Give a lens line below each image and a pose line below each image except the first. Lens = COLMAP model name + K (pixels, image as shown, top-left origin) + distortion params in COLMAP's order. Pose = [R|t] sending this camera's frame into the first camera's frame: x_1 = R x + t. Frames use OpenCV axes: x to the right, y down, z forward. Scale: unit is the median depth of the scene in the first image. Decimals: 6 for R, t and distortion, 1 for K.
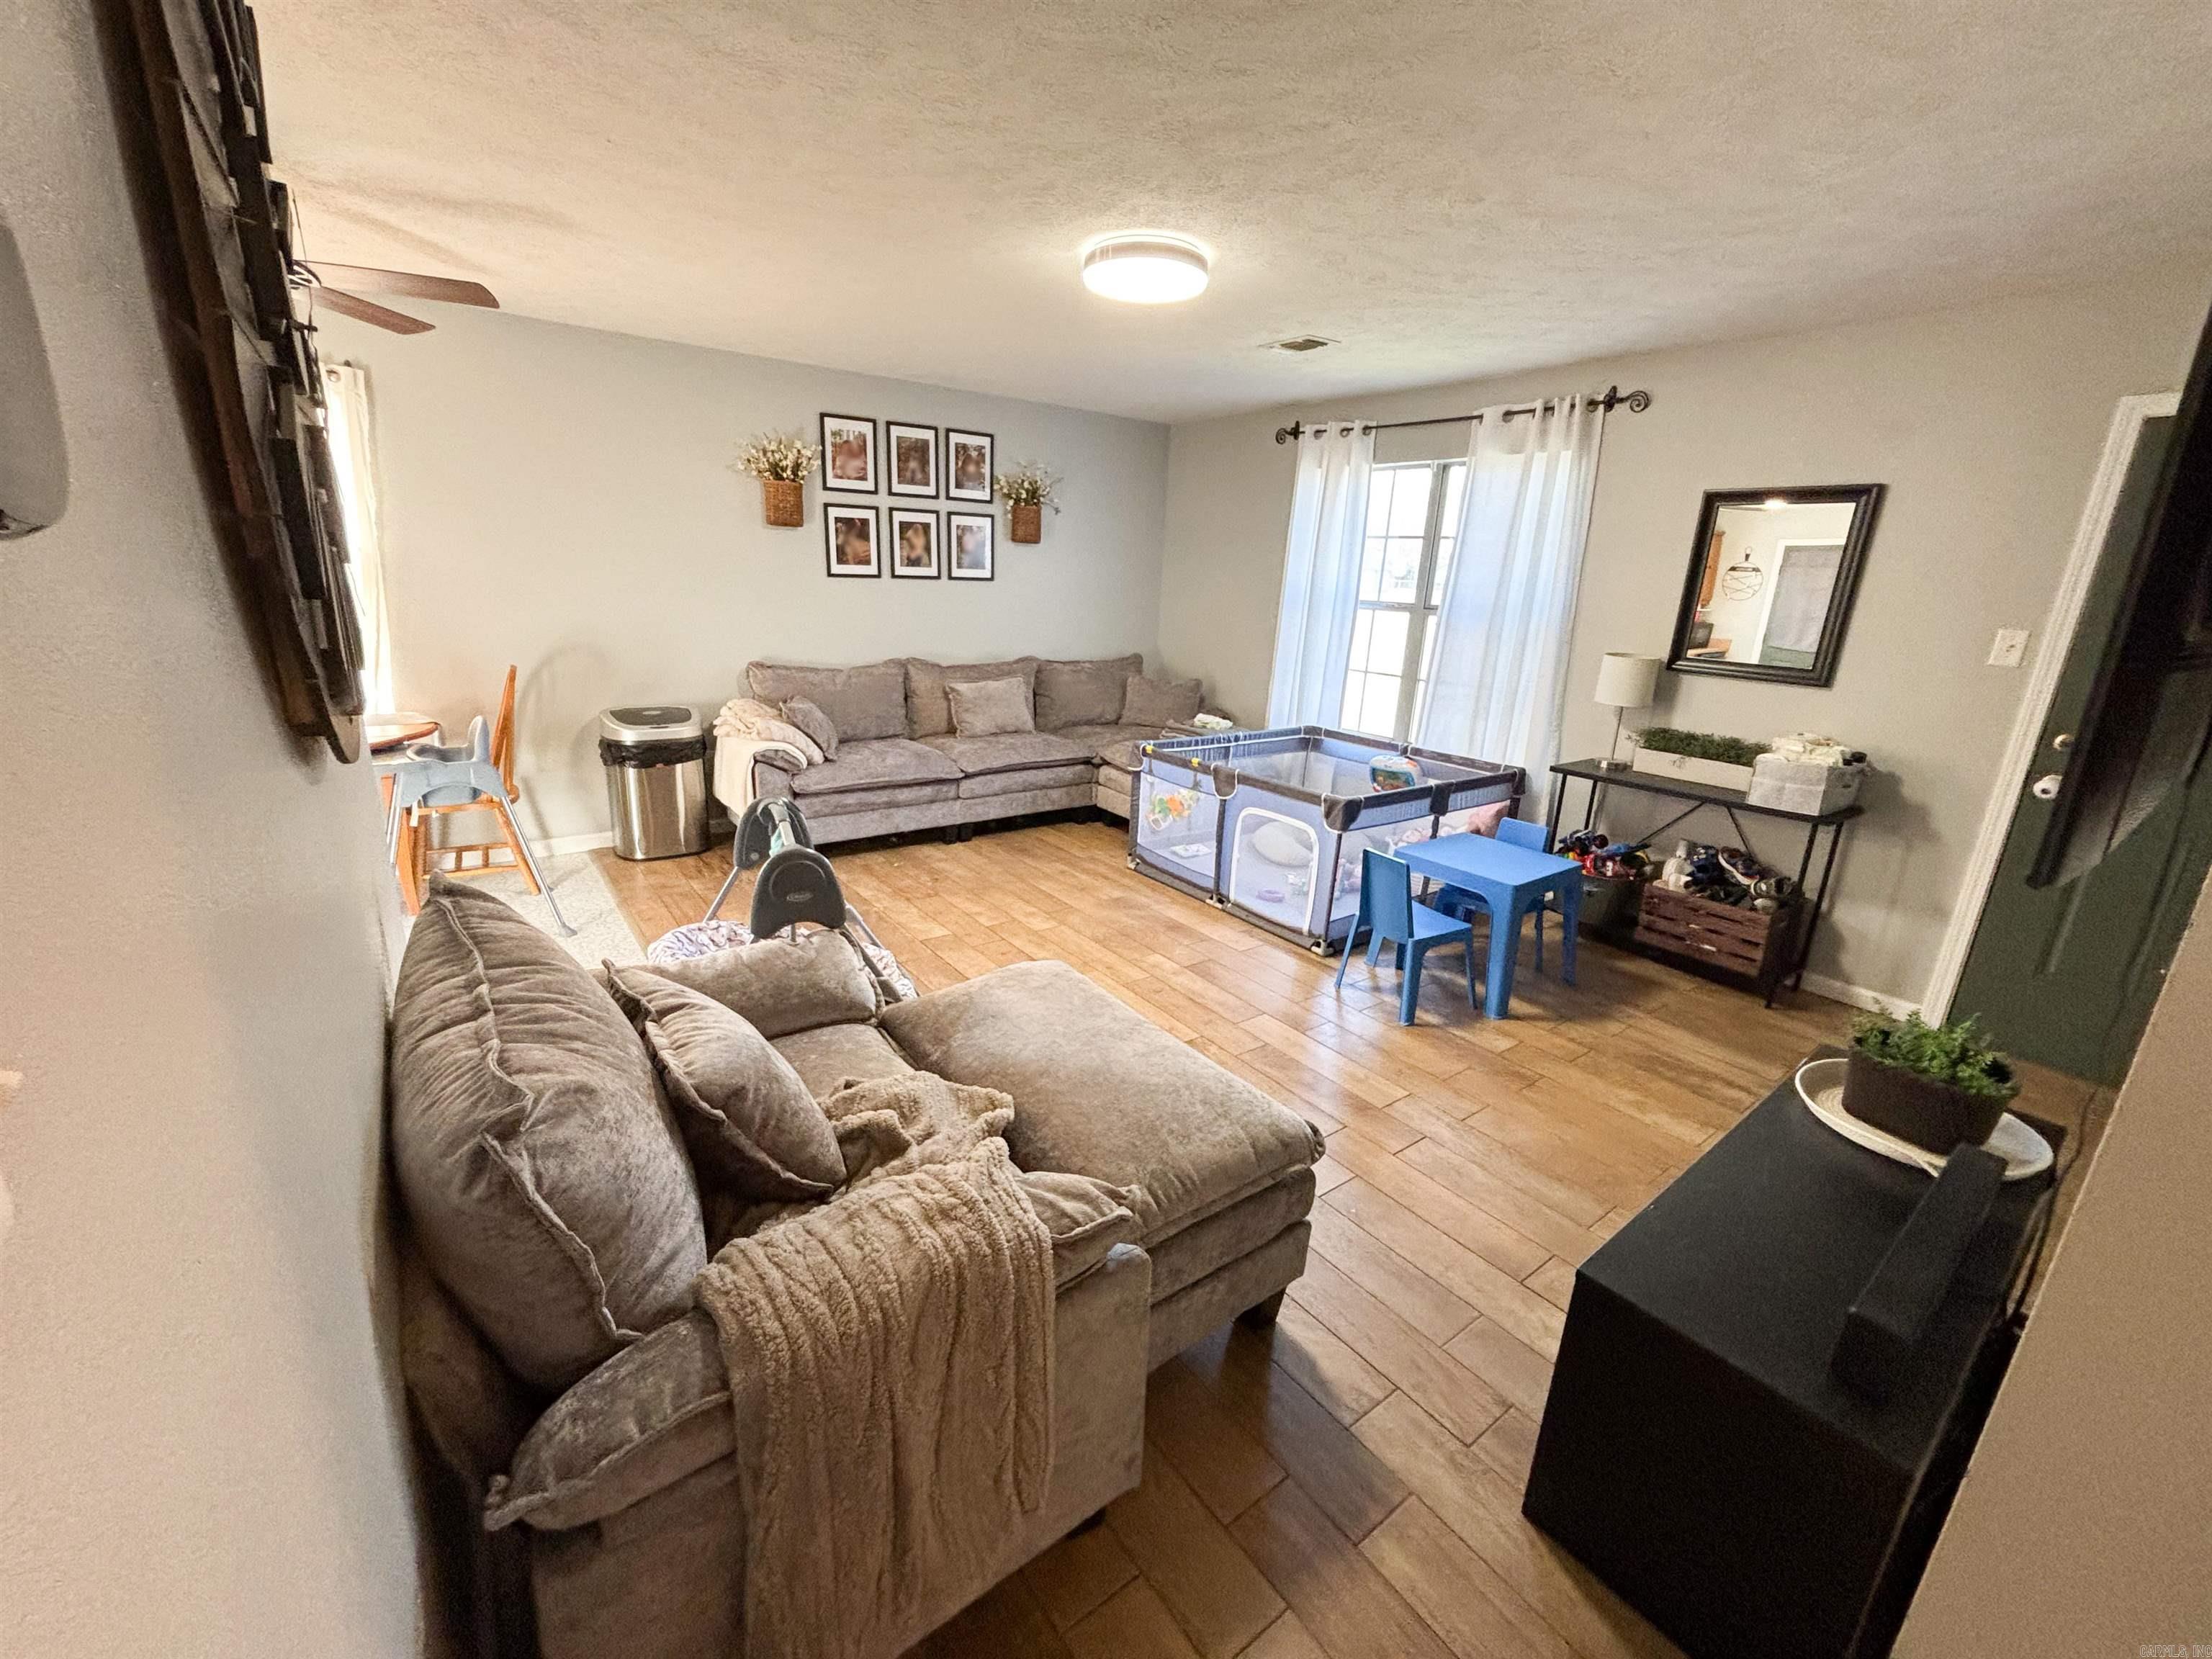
lens RADIAL K [[898.8, 0, 1103.5], [0, 898.8, 834.2], [0, 0, 1]] dist [0.004611, 0.000033]
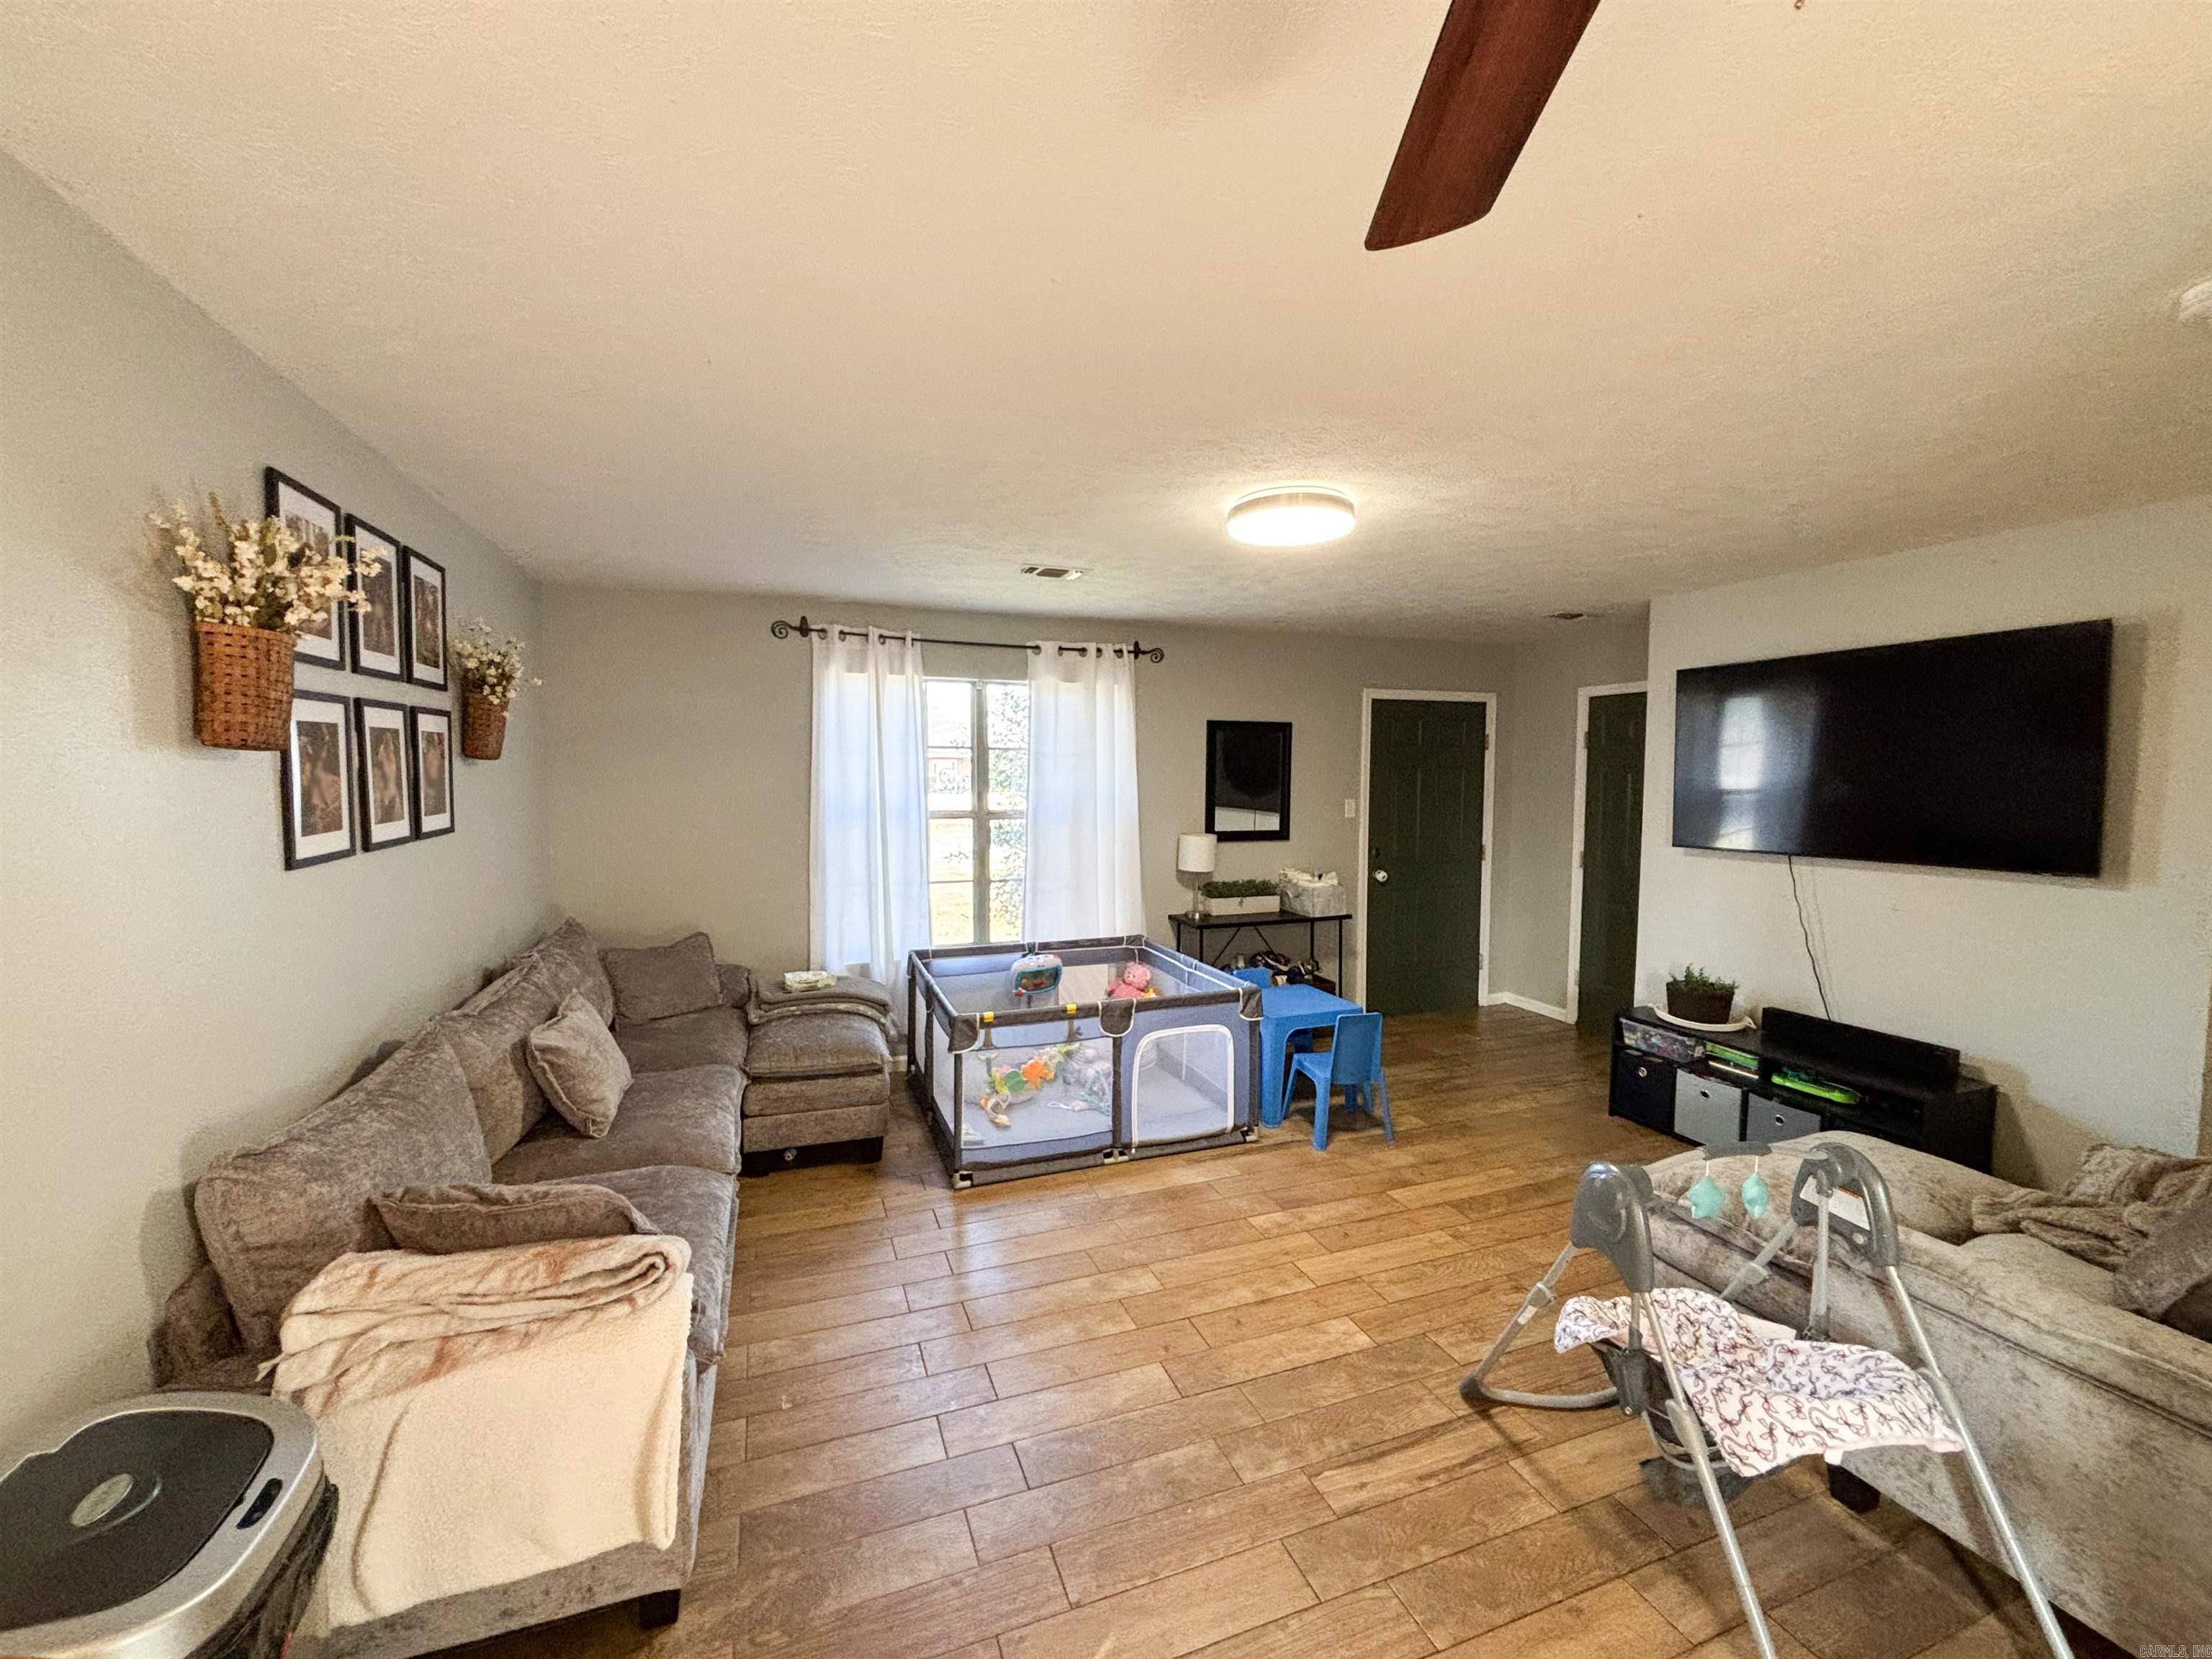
lens RADIAL K [[898.8, 0, 1102.5], [0, 898.8, 820.2], [0, 0, 1]] dist [0.004611, 0.000033]
pose [[0.280258, -0.094045, 0.955307, -0.589340], [0.280388, 0.959809, 0.012230, -0.218160], [-0.918062, 0.264429, 0.295363, 0.575626]]
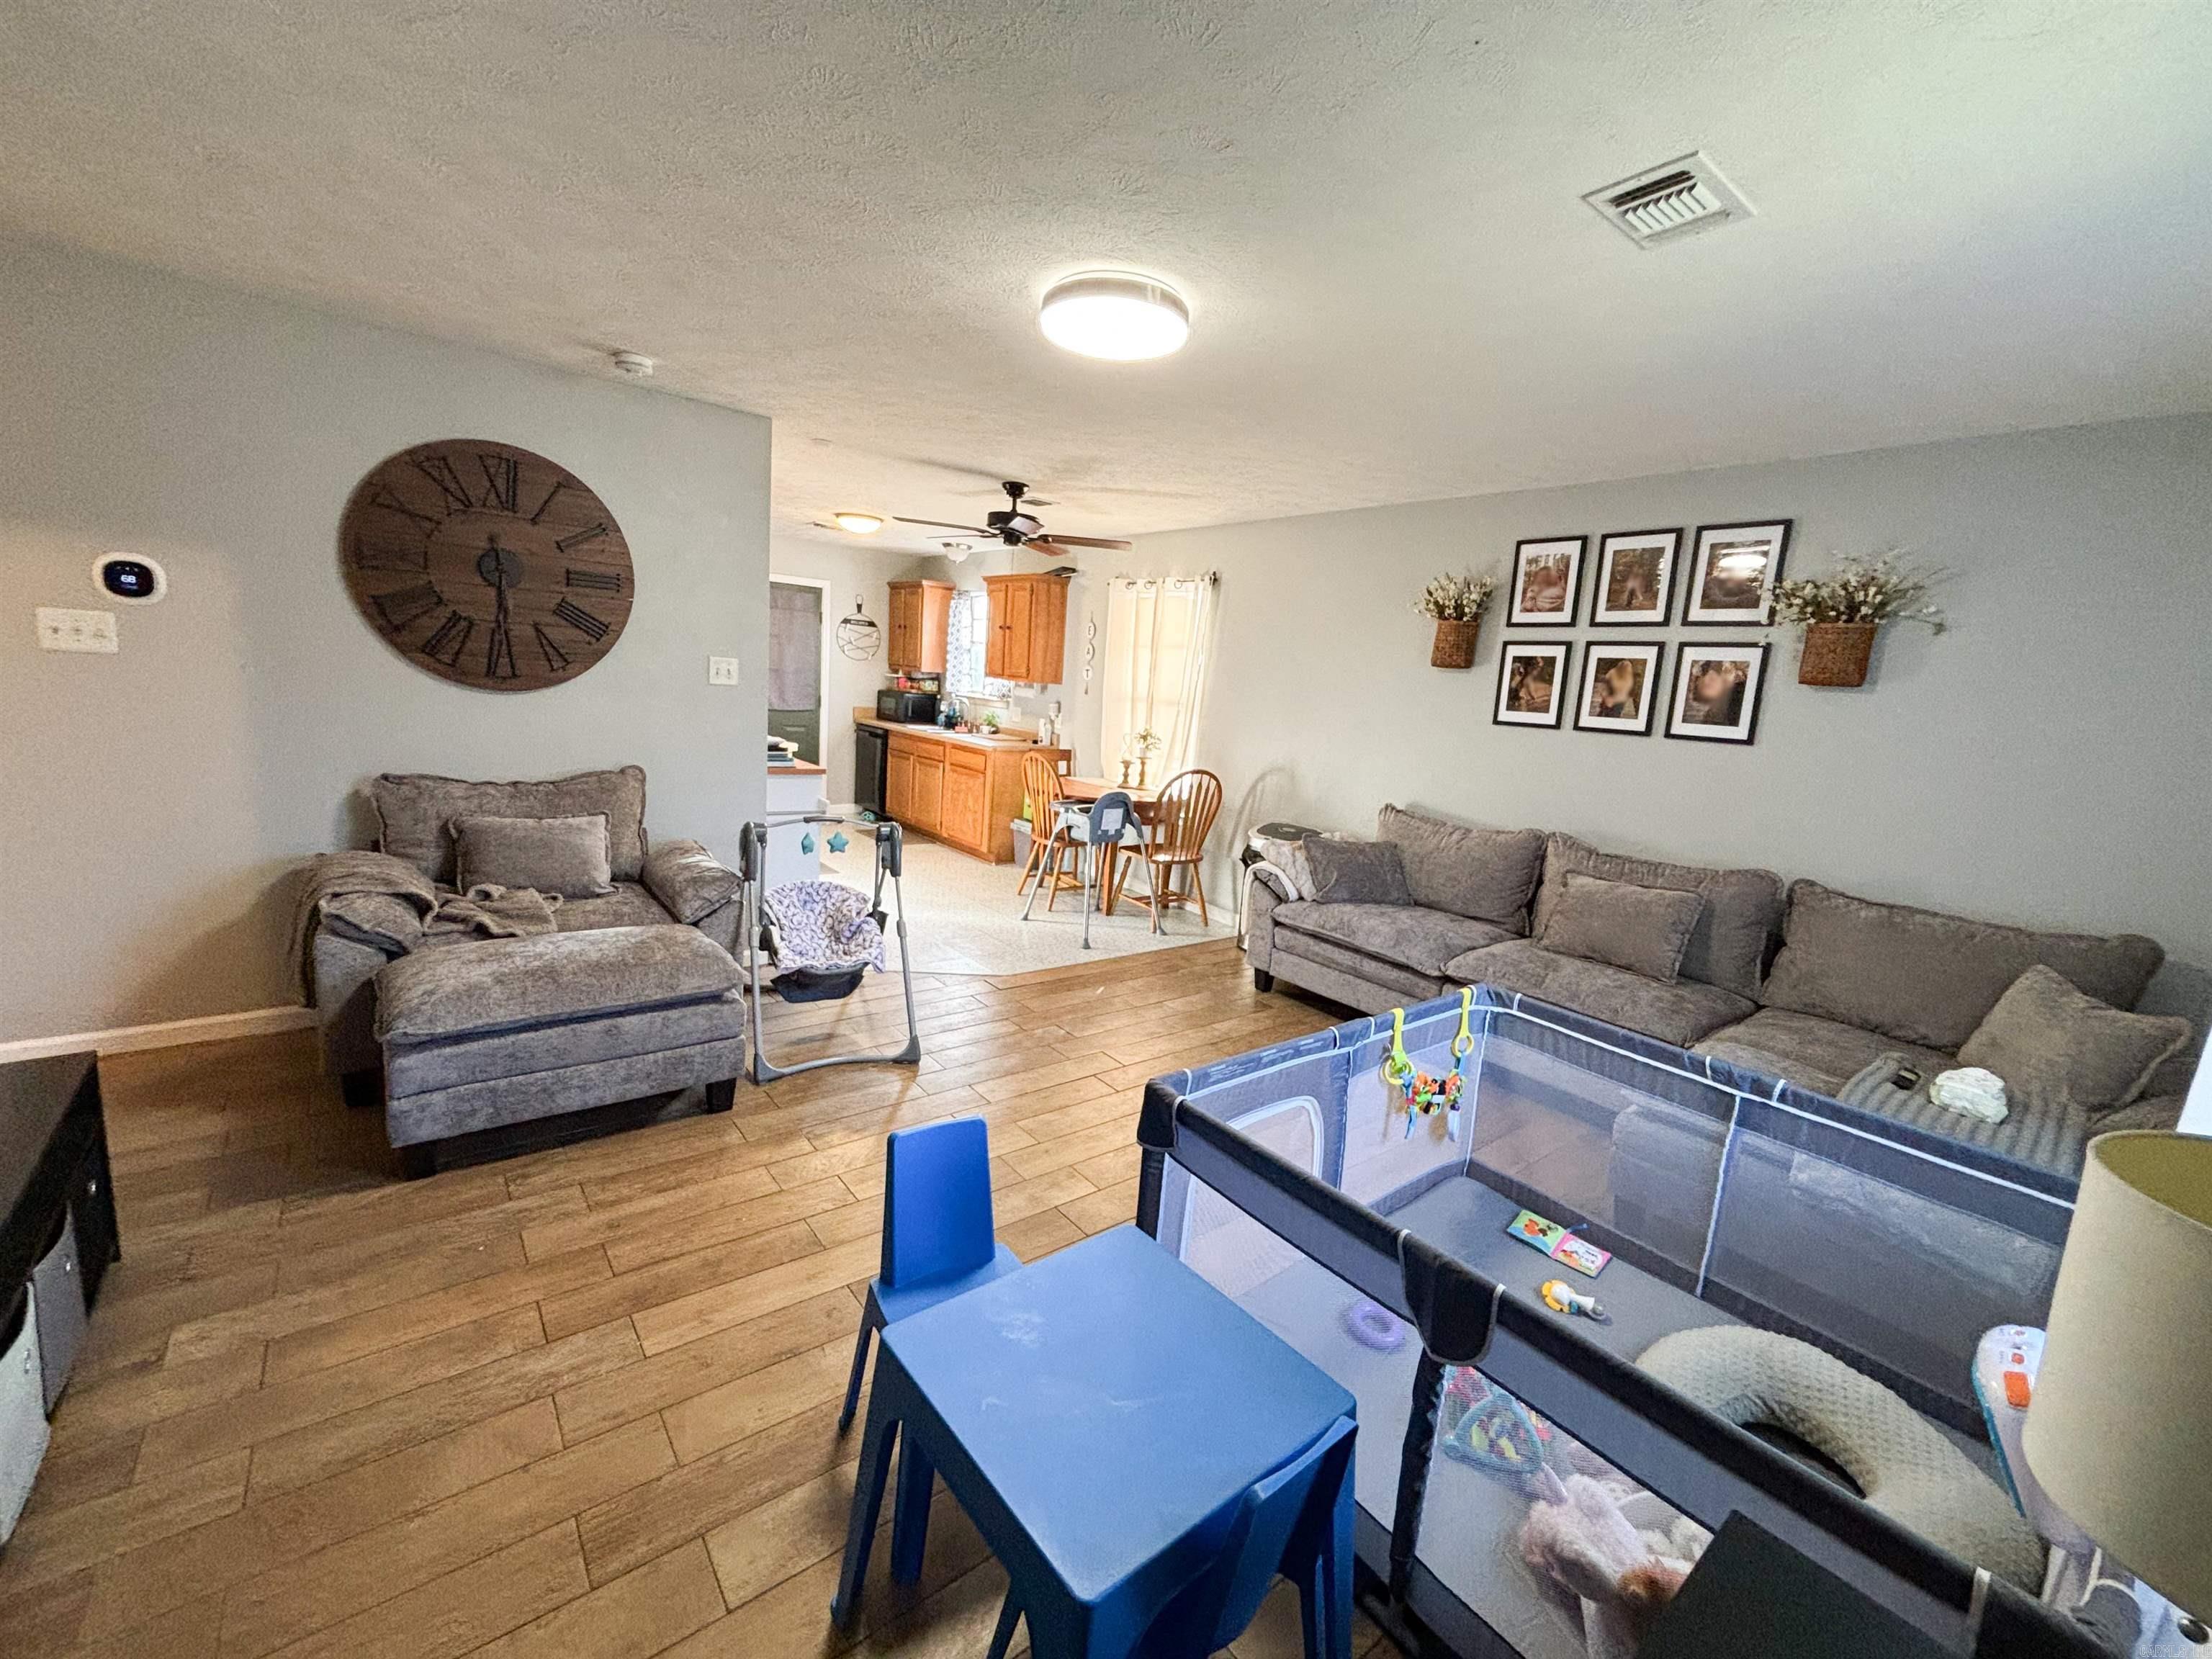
lens RADIAL K [[898.8, 0, 1110.6], [0, 898.8, 828.7], [0, 0, 1]] dist [0.004611, 0.000033]
pose [[0.055315, 0.129661, -0.990014, 0.544384], [-0.350348, 0.931010, 0.102358, -0.157571], [0.934985, 0.341187, 0.096925, 0.627123]]
